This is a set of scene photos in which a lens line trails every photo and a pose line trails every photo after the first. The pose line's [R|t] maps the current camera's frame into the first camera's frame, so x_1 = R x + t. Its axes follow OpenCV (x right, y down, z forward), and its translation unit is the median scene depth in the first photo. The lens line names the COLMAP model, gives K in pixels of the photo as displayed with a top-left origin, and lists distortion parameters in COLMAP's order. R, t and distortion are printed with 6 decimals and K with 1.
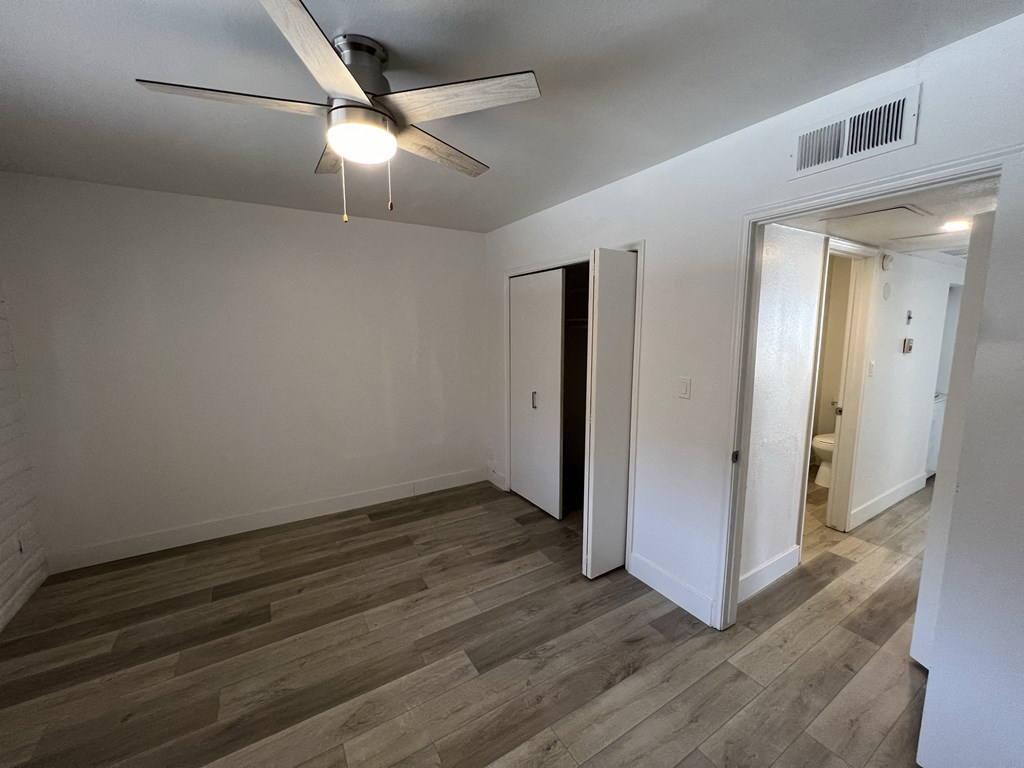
lens RADIAL K [[415.6, 0, 509.3], [0, 415.6, 384.3], [0, 0, 1]] dist [0.000557, -0.000144]
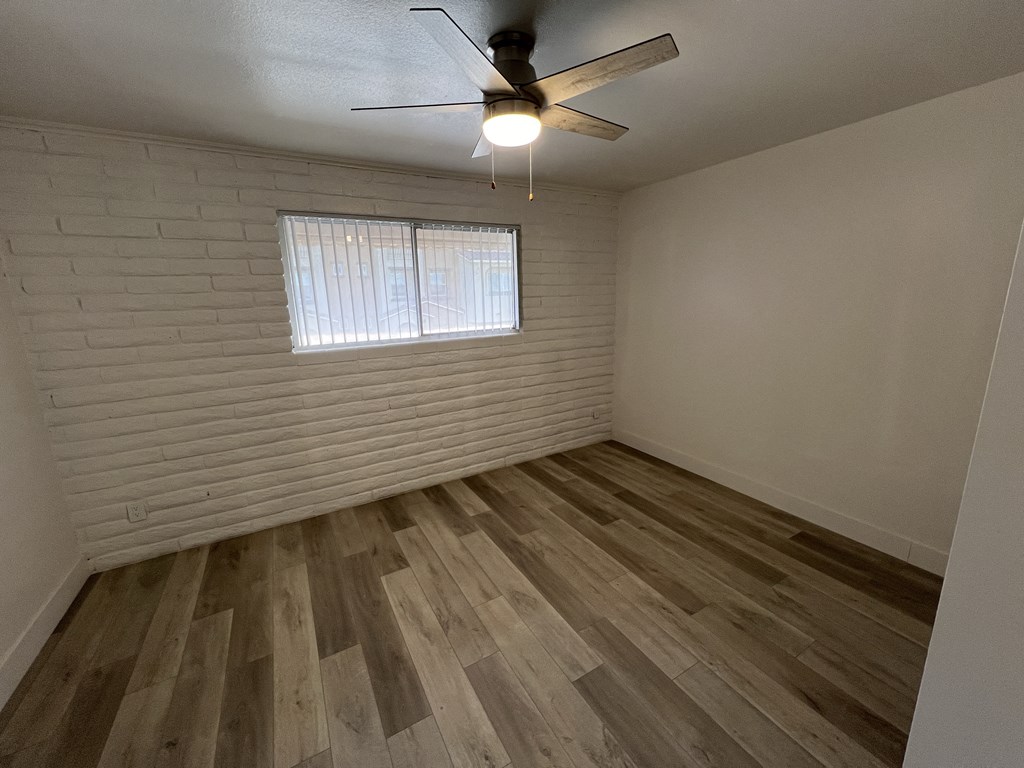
lens RADIAL K [[415.6, 0, 508.2], [0, 415.6, 382.3], [0, 0, 1]] dist [0.000557, -0.000144]
pose [[-0.044696, 0.213238, -0.975977, 0.550925], [-0.109517, 0.970019, 0.216952, -0.091086], [0.992979, 0.116583, -0.020003, 0.656592]]
